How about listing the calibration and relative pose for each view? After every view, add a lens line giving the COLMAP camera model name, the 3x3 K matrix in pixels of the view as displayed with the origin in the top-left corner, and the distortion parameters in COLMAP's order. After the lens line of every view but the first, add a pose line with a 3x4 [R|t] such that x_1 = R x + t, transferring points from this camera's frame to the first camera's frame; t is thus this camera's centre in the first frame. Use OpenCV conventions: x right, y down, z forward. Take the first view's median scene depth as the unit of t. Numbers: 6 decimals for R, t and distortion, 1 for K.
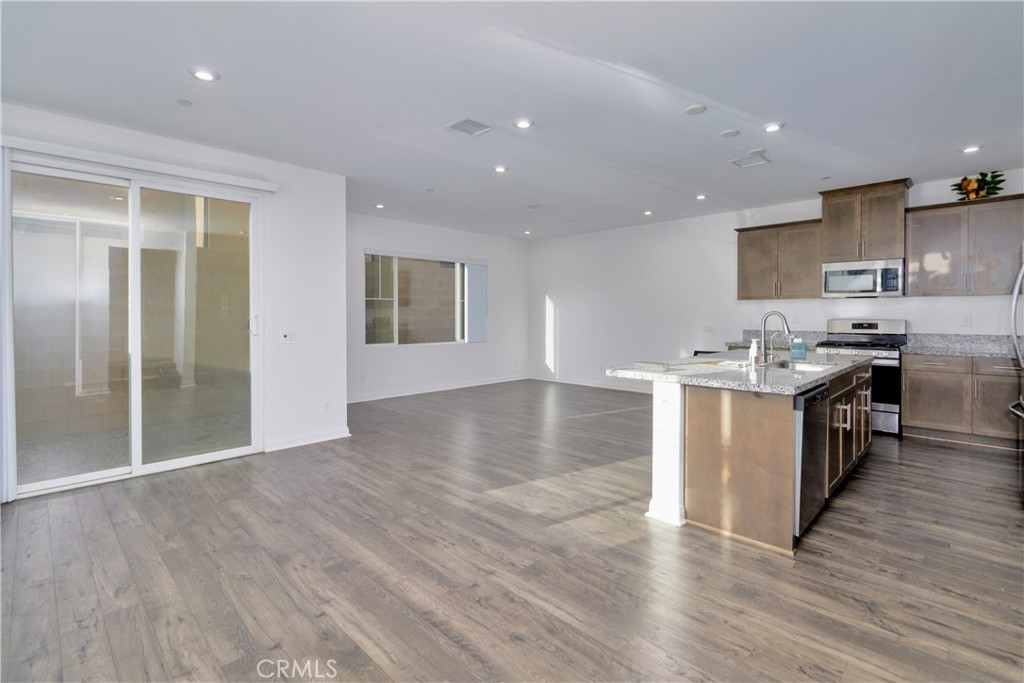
lens RADIAL K [[478.1, 0, 522.6], [0, 478.1, 316.4], [0, 0, 1]] dist [0.000202, -0.000213]
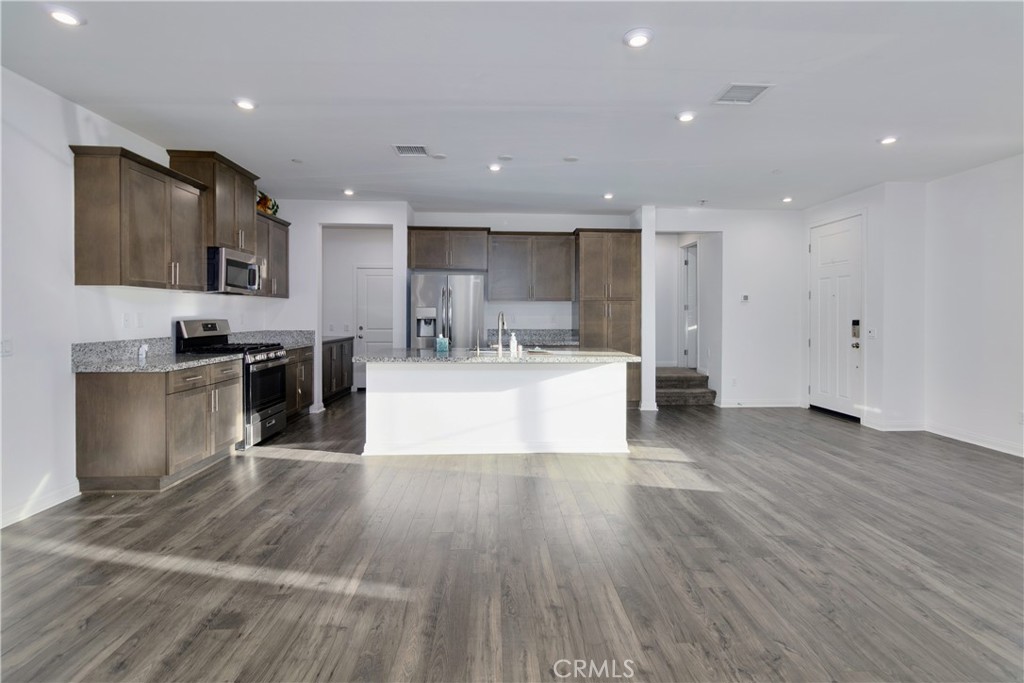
lens RADIAL K [[478.1, 0, 522.6], [0, 478.1, 316.4], [0, 0, 1]] dist [0.000202, -0.000213]
pose [[-0.738000, -0.004358, 0.674787, -0.405749], [0.000716, 0.999974, 0.007242, -0.007647], [-0.674801, 0.005828, -0.737977, 1.919009]]
